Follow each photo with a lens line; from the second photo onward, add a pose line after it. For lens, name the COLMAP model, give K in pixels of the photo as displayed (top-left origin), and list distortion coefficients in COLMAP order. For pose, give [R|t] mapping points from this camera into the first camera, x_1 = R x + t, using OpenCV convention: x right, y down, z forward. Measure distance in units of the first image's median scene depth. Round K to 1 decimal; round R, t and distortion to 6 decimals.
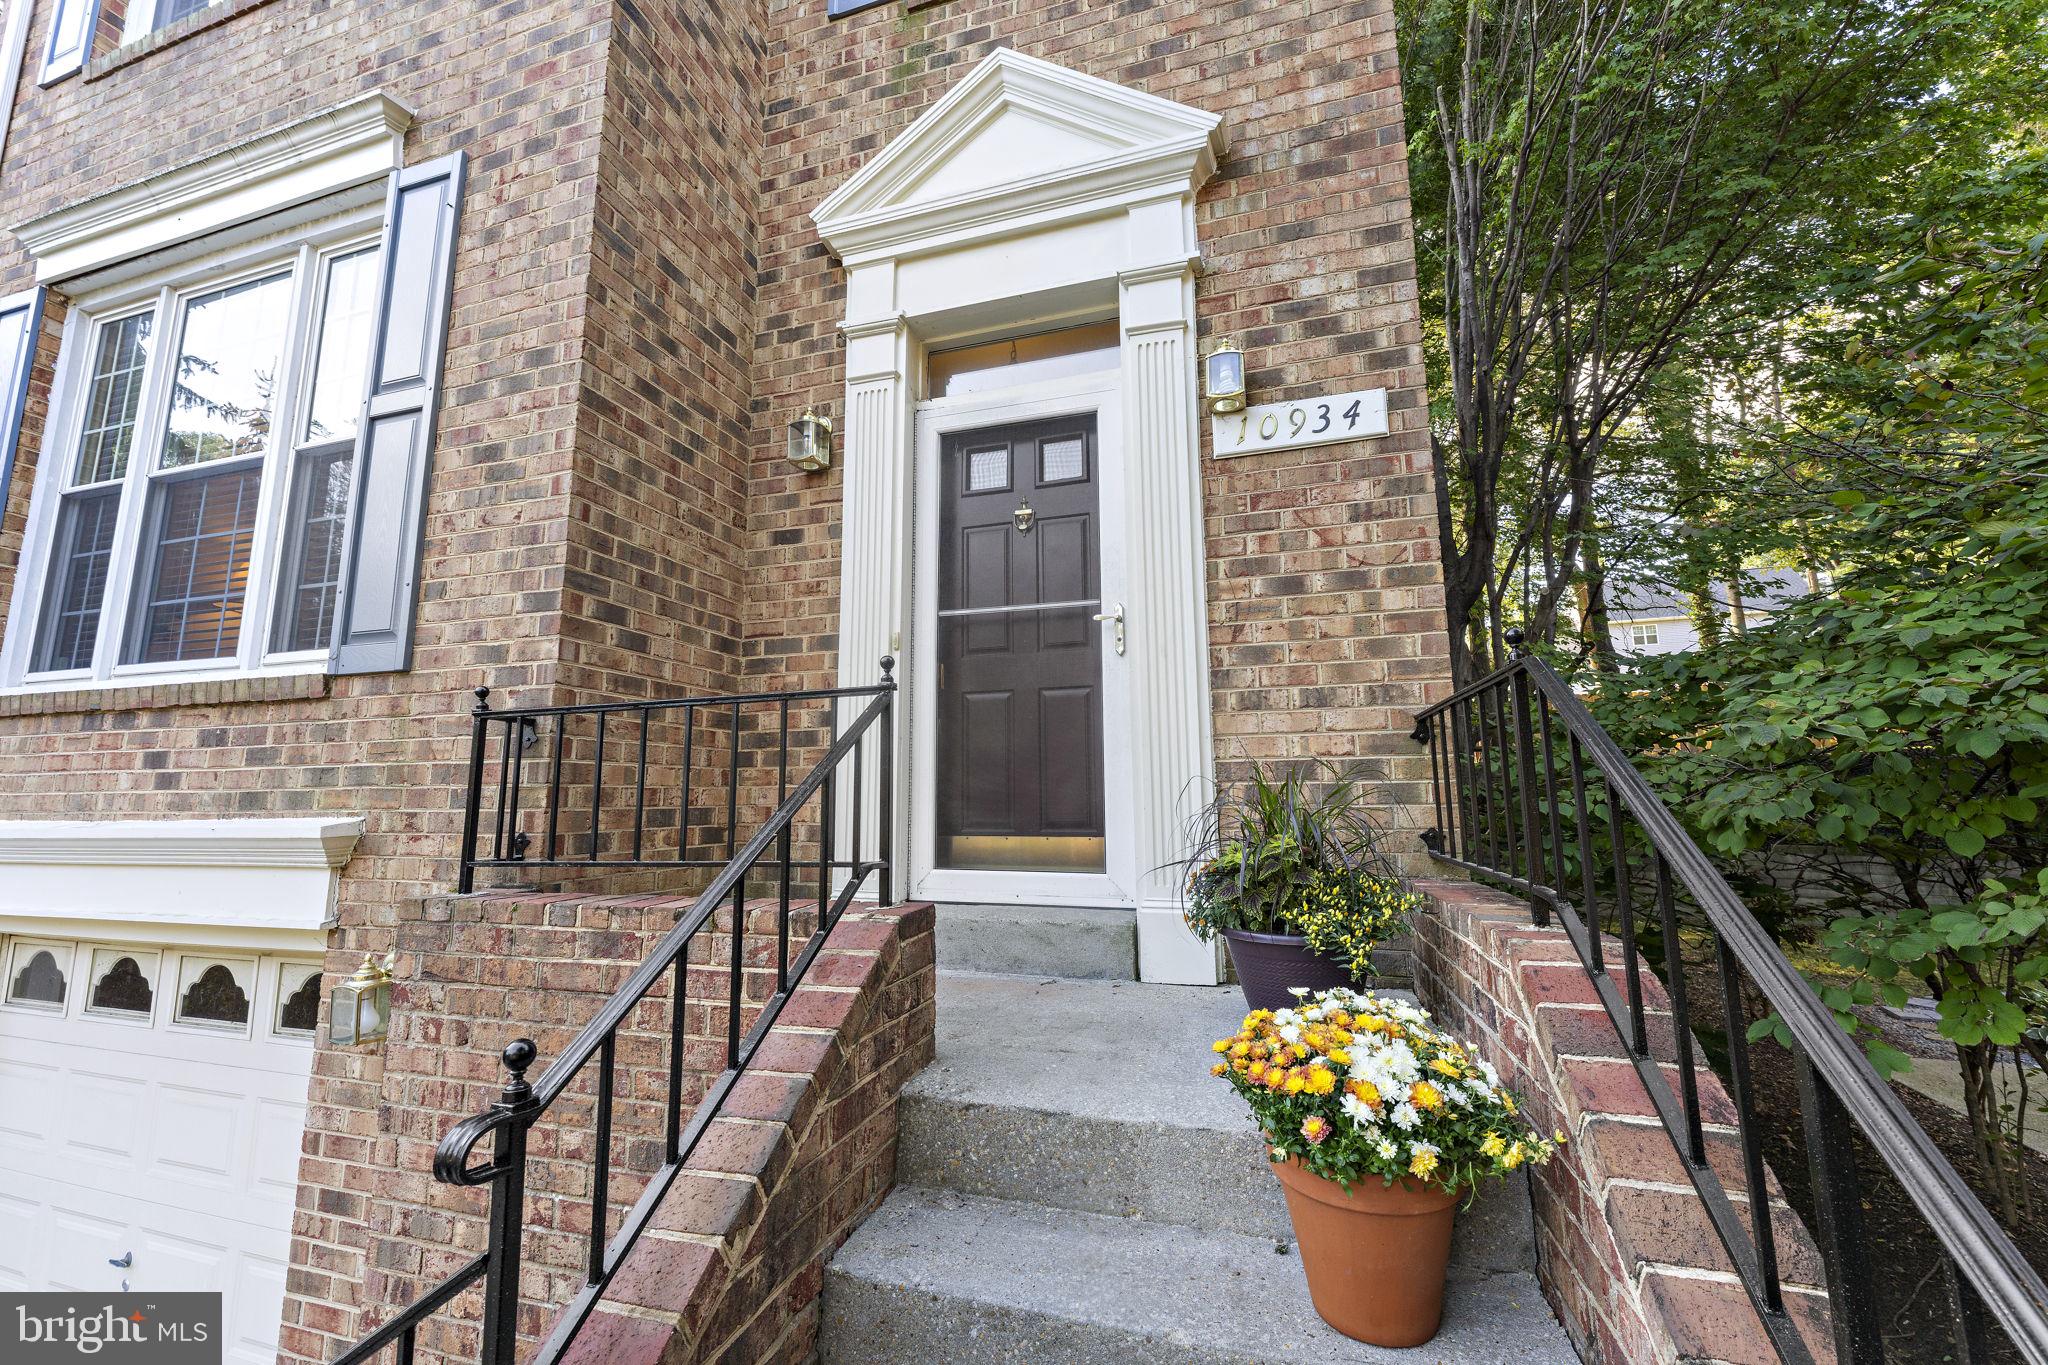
lens RADIAL K [[814.1, 0, 1013.3], [0, 814.1, 675.0], [0, 0, 1]] dist [0.001422, 0.000387]
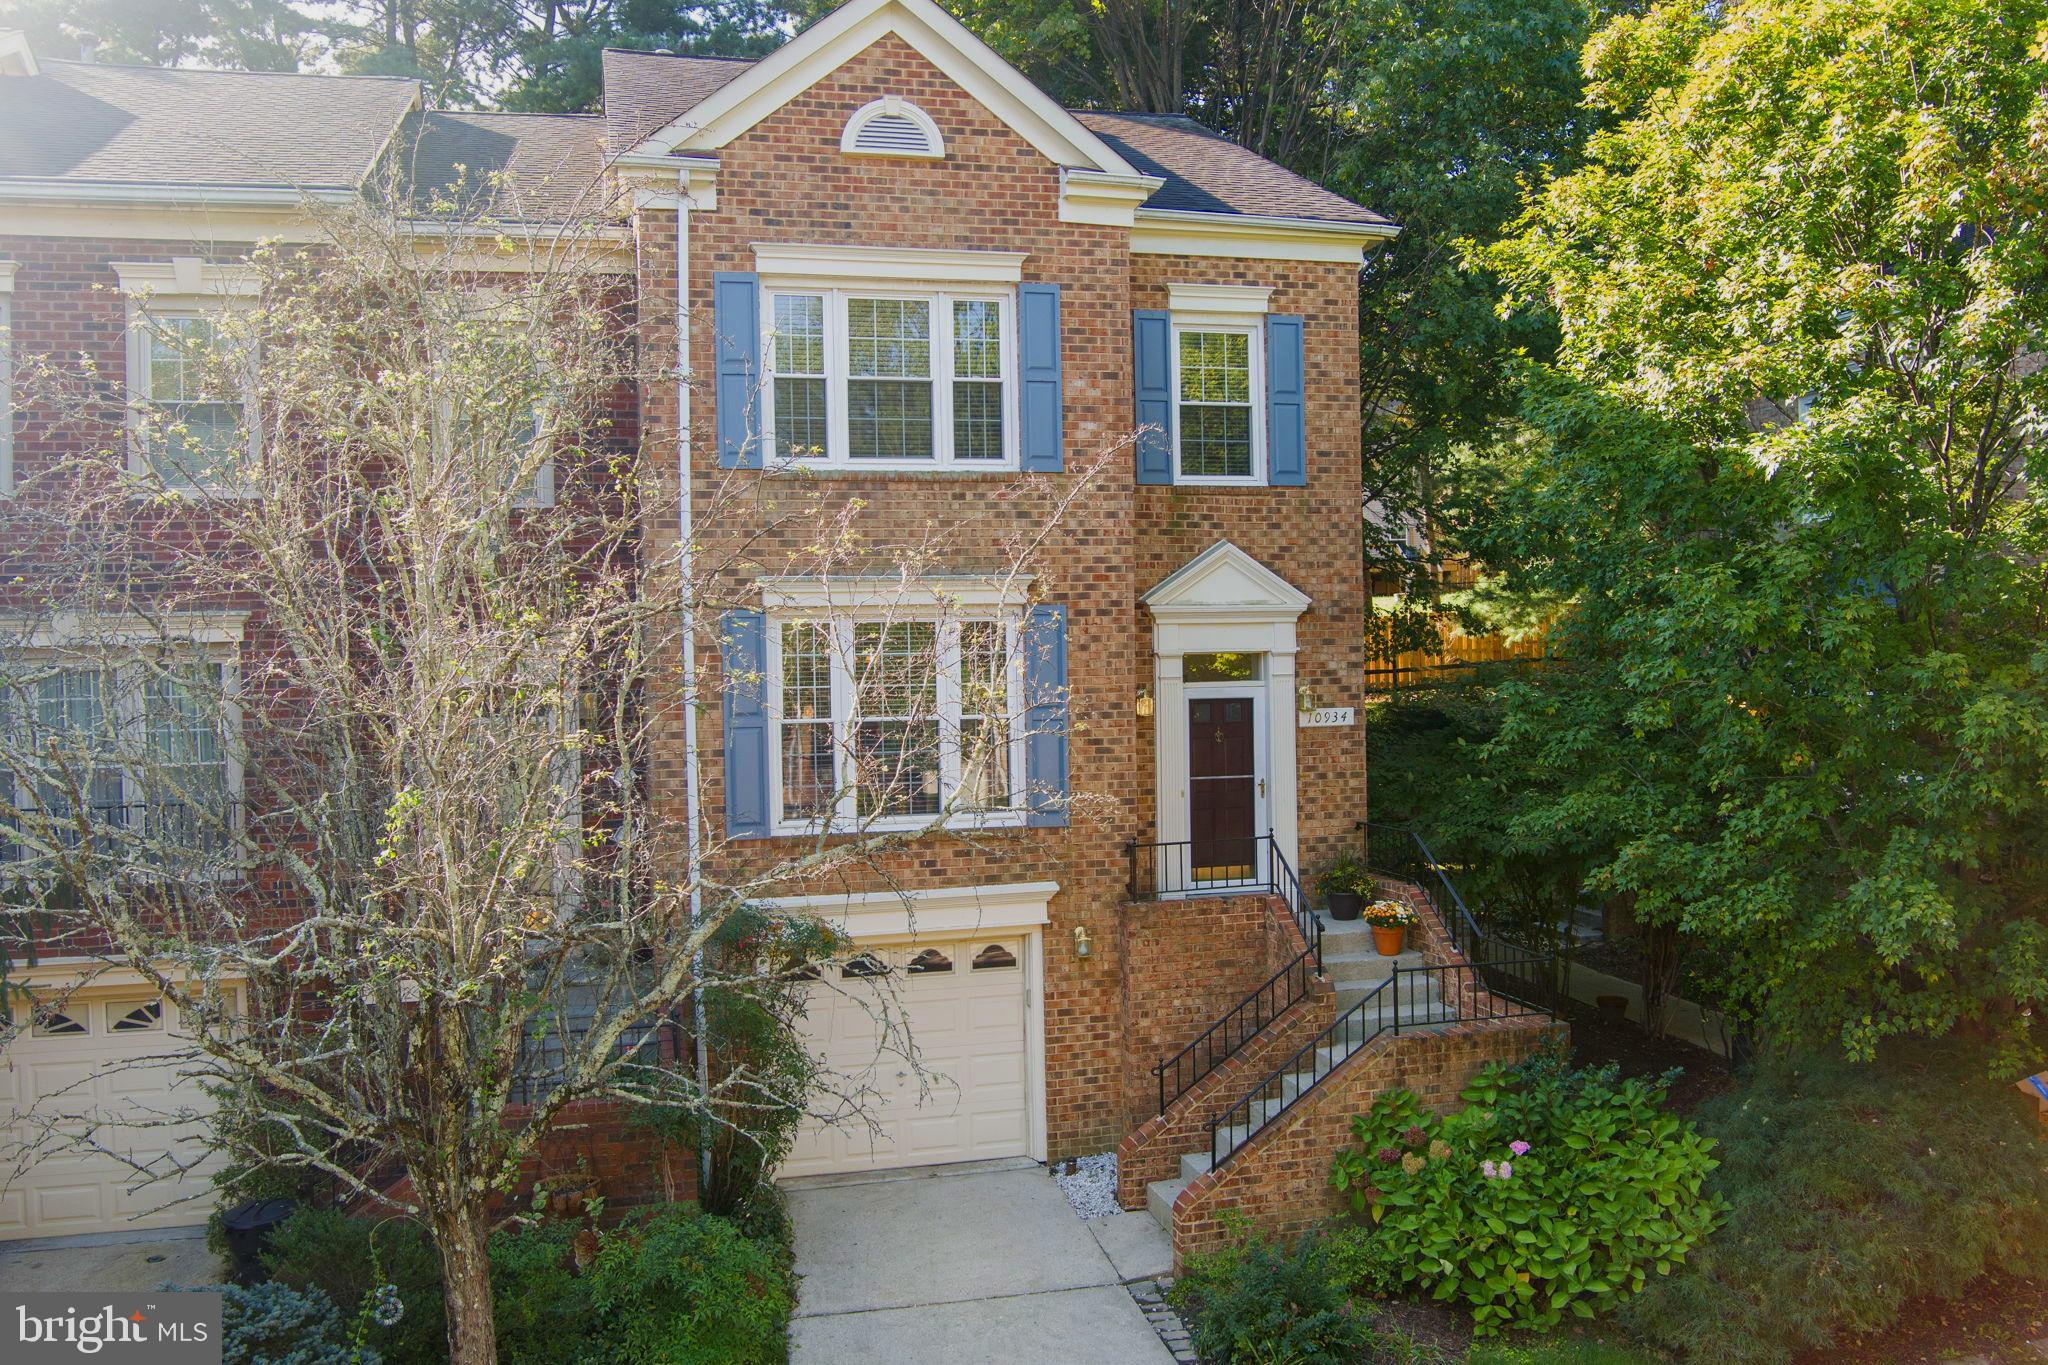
lens RADIAL K [[1657.8, 0, 1022.4], [0, 1657.8, 687.9], [0, 0, 1]] dist [-0.049893, -0.012401]
pose [[0.849985, -0.020544, 0.526406, -3.534928], [-0.064114, 0.987777, 0.142075, -1.150009], [-0.522890, -0.154512, 0.838279, -3.207725]]
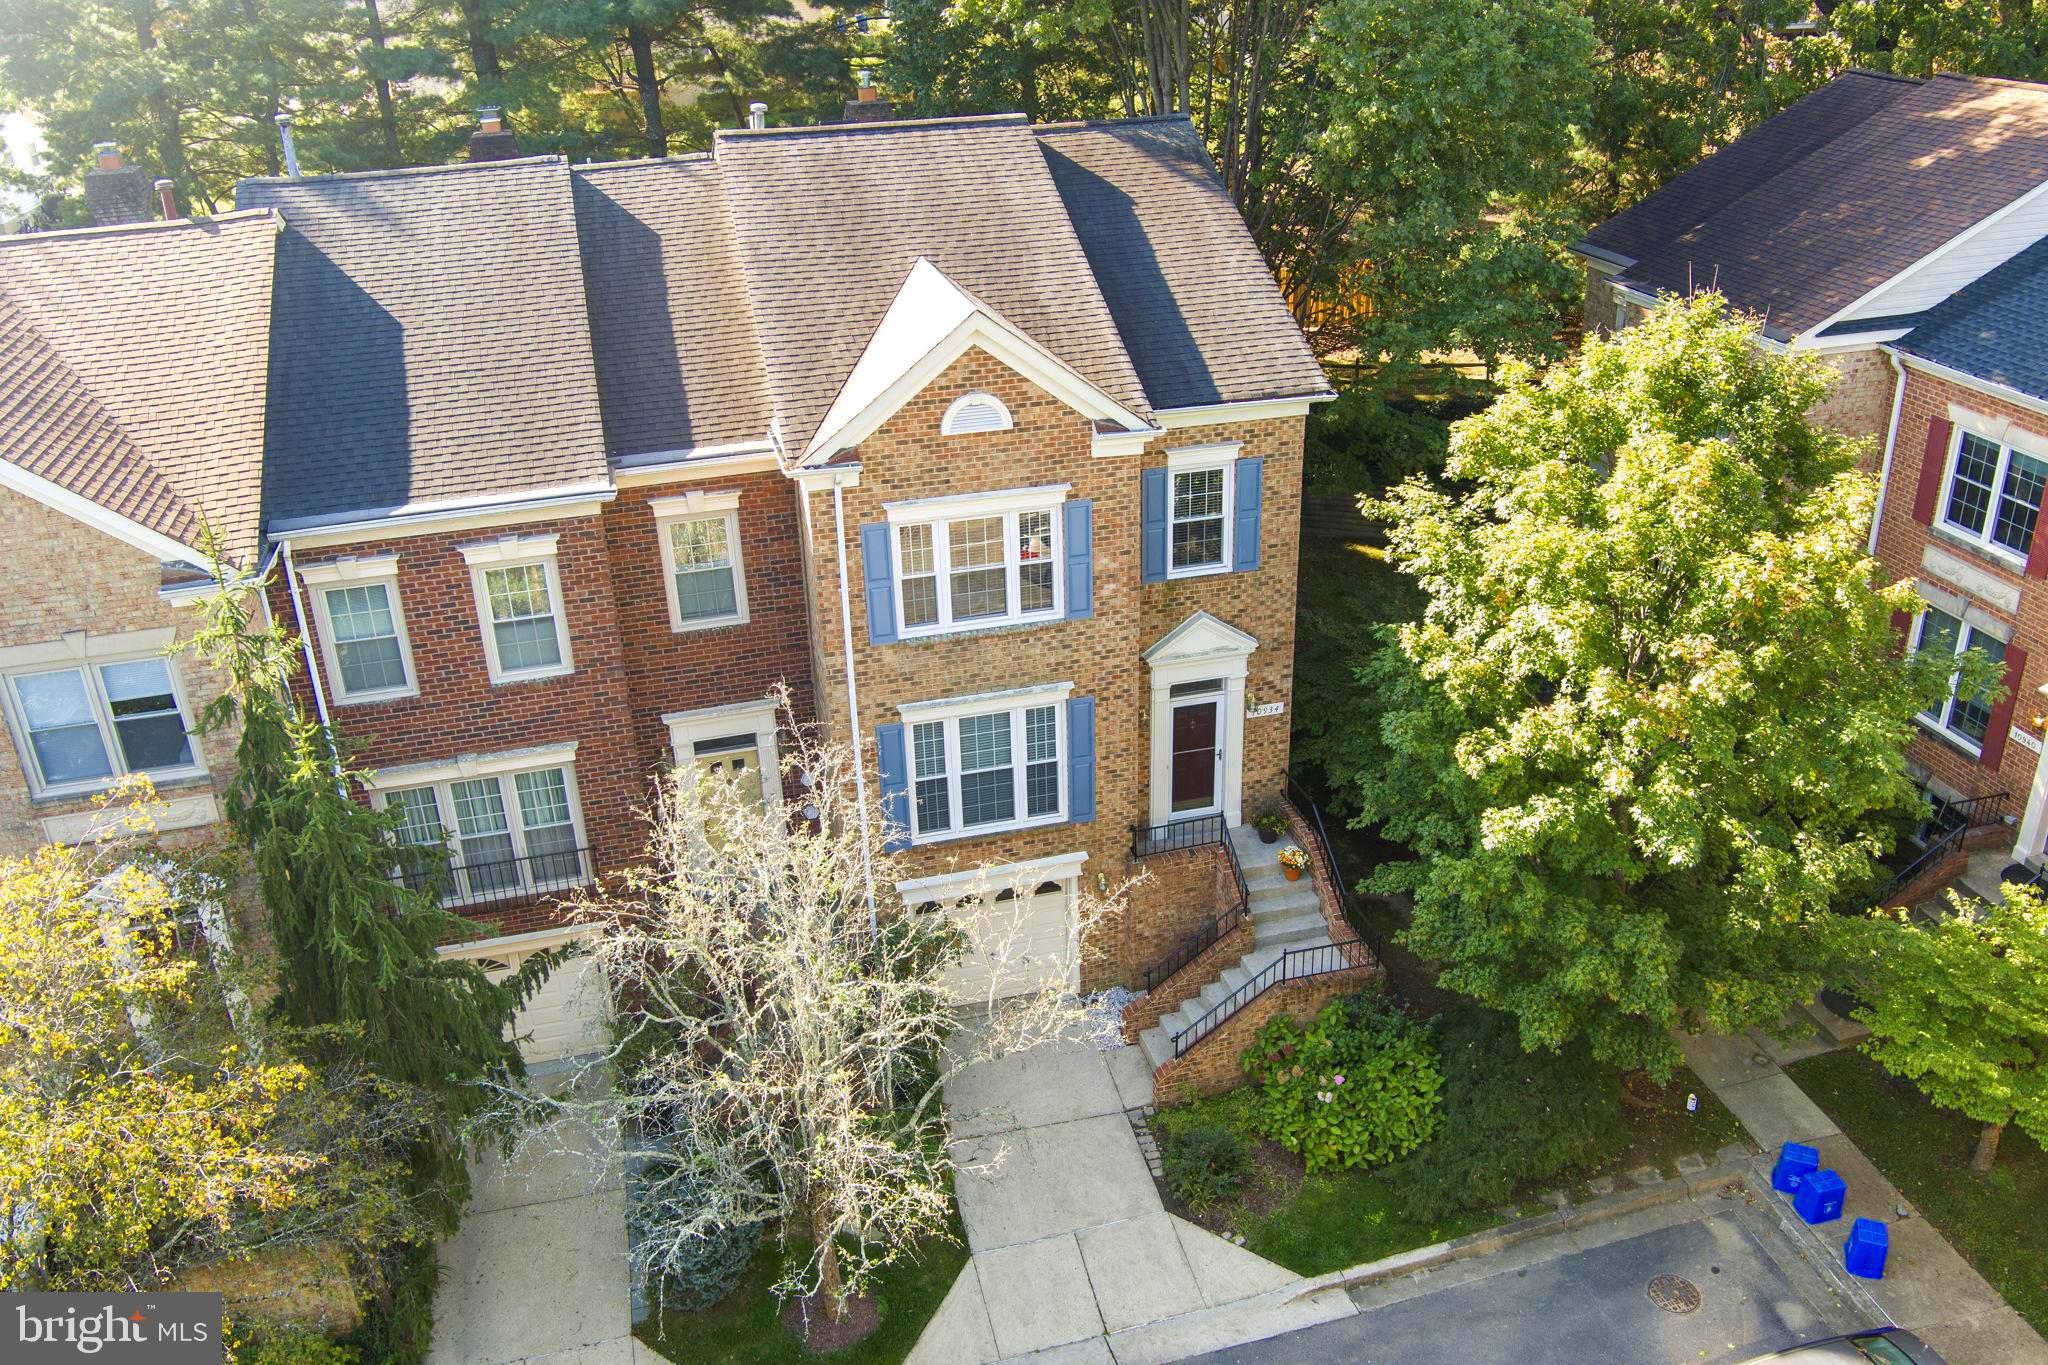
lens RADIAL K [[1657.8, 0, 1014.2], [0, 1657.8, 681.2], [0, 0, 1]] dist [-0.049893, -0.012401]
pose [[0.849266, -0.251549, 0.464188, -4.689796], [-0.052479, 0.834627, 0.548309, -5.058614], [-0.525351, -0.490020, 0.695620, -4.200997]]
